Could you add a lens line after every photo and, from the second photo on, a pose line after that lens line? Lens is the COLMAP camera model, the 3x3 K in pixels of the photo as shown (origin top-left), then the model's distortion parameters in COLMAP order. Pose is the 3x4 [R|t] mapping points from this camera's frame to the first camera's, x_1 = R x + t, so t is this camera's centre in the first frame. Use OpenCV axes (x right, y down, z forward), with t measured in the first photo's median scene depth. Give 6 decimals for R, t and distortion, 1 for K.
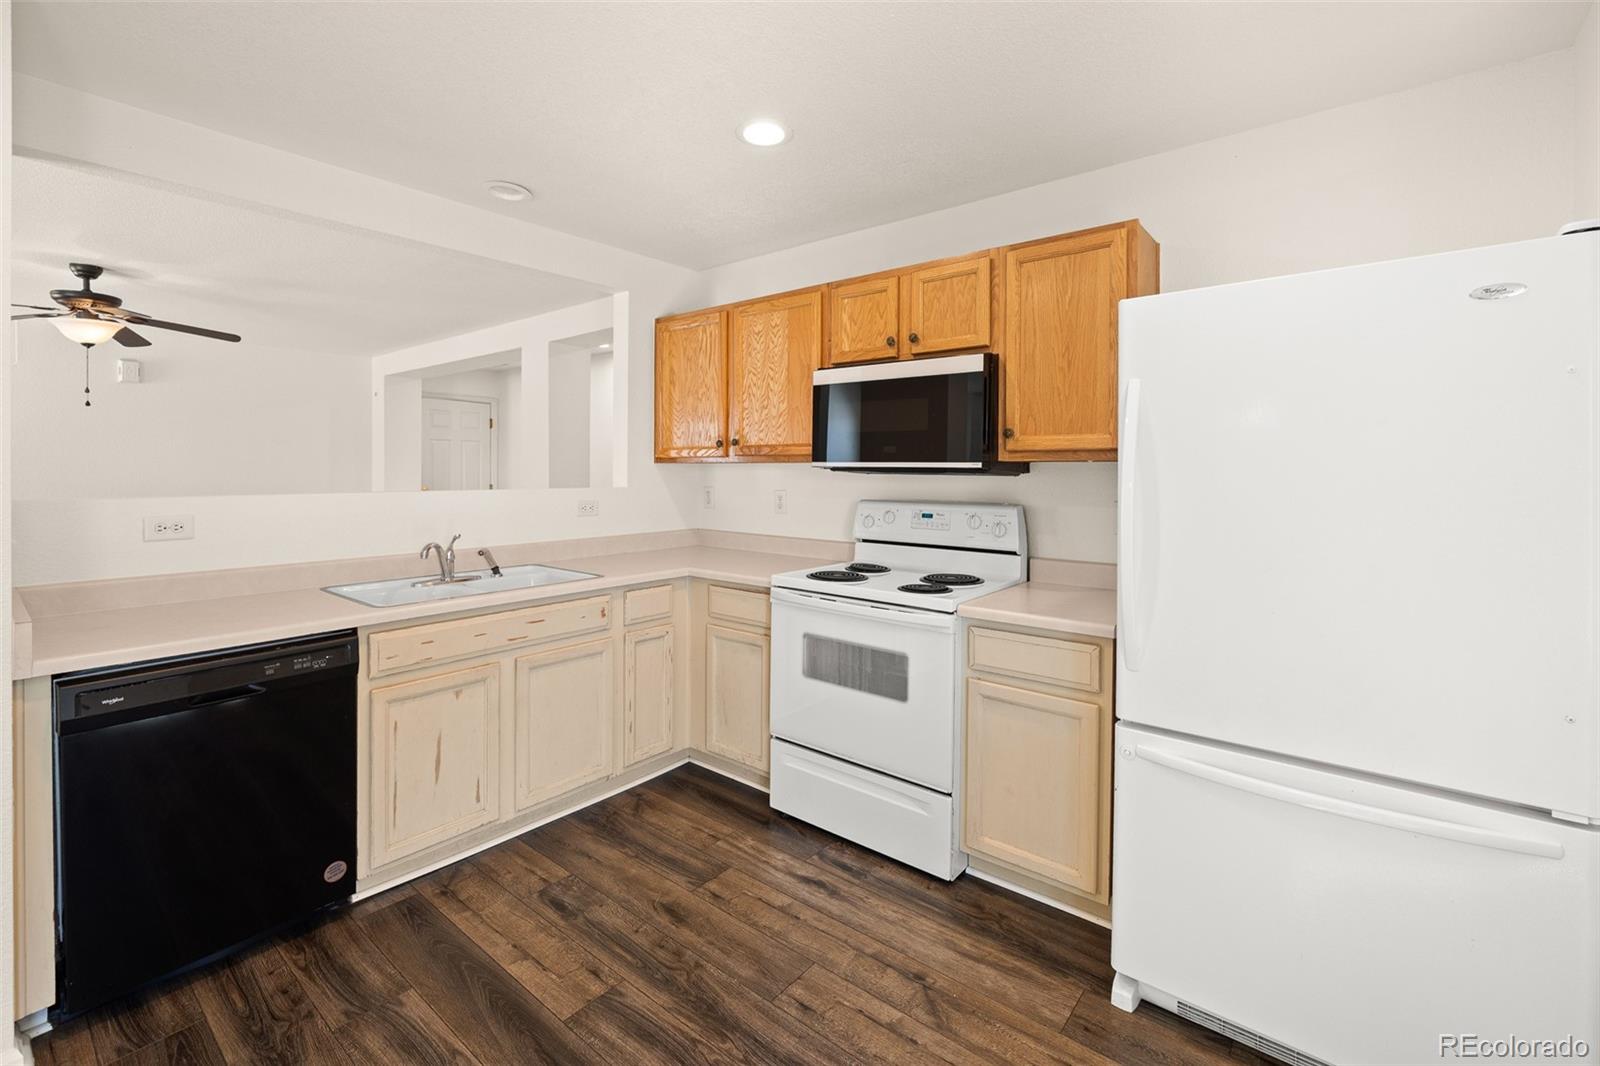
lens RADIAL K [[697.2, 0, 801.2], [0, 697.2, 470.9], [0, 0, 1]] dist [-0.006450, -0.000217]
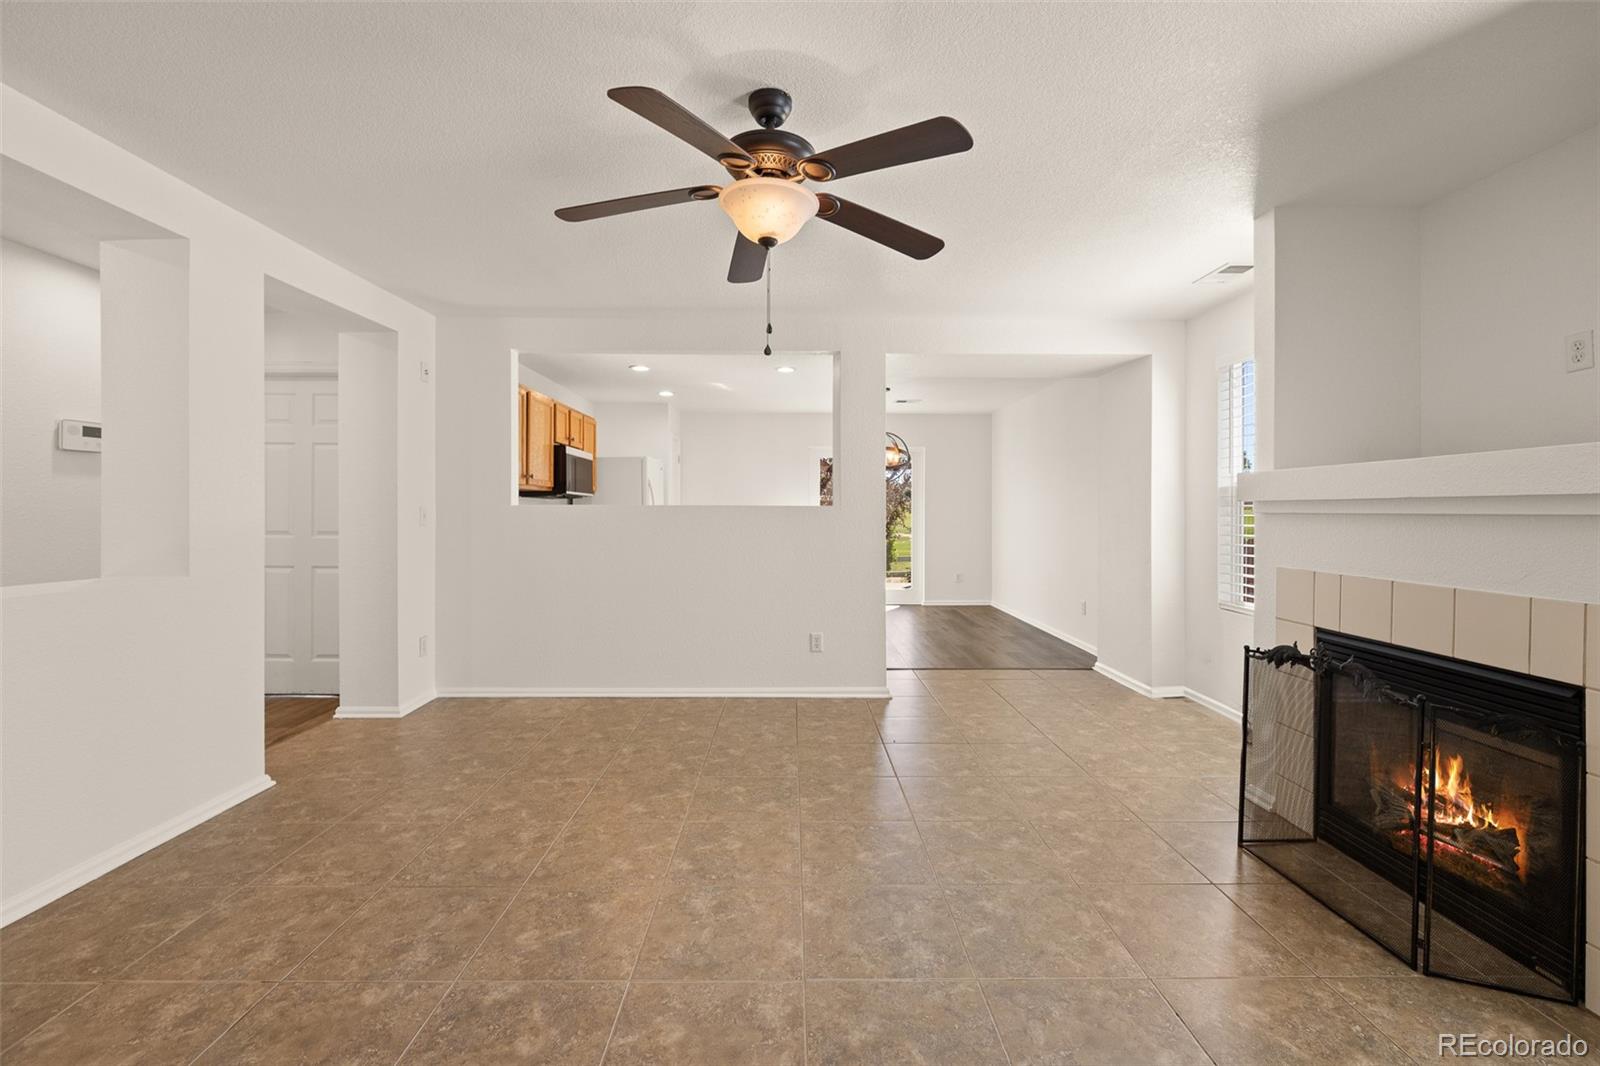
lens RADIAL K [[677.6, 0, 799.7], [0, 677.6, 513.0], [0, 0, 1]] dist [-0.005542, -0.000405]
pose [[-0.641358, -0.005536, 0.767222, -2.107642], [-0.001855, 0.999982, 0.005666, 0.040453], [-0.767240, 0.002211, -0.641356, 1.914302]]
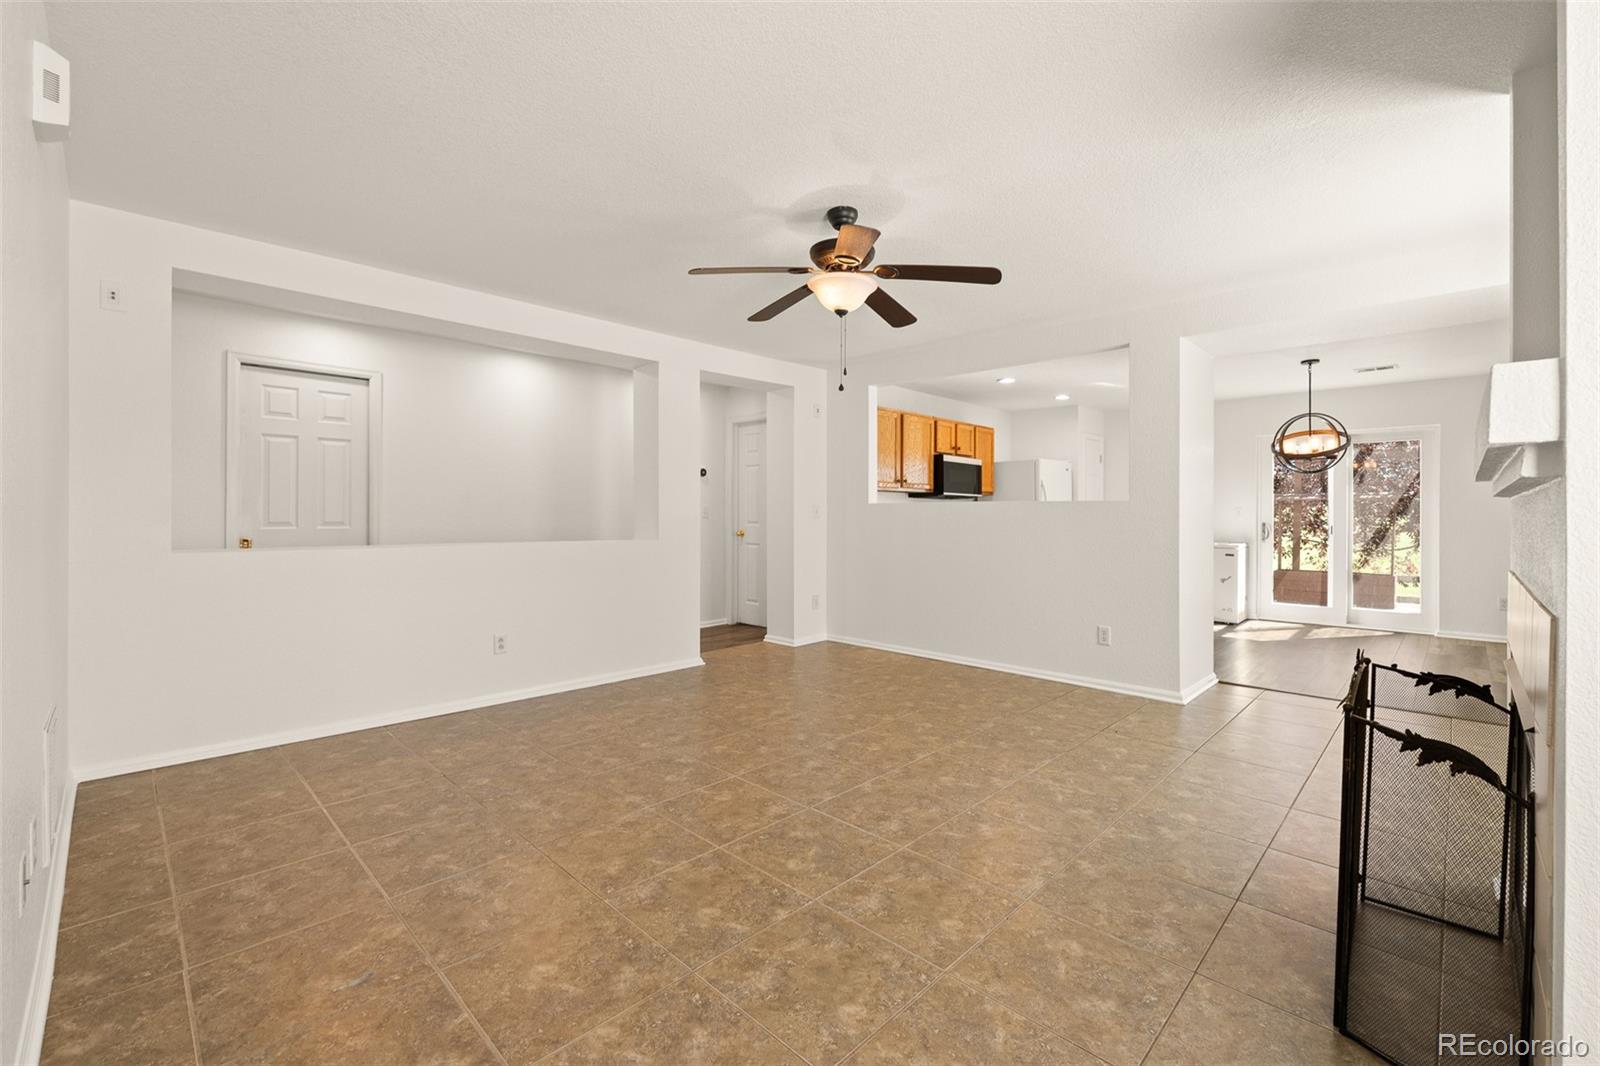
lens RADIAL K [[677.6, 0, 799.7], [0, 677.6, 513.0], [0, 0, 1]] dist [-0.005542, -0.000405]
pose [[0.091900, 0.000486, 0.995768, -2.604288], [-0.001511, 0.999999, -0.000349, 0.065481], [-0.995767, -0.001473, 0.091900, 1.411769]]
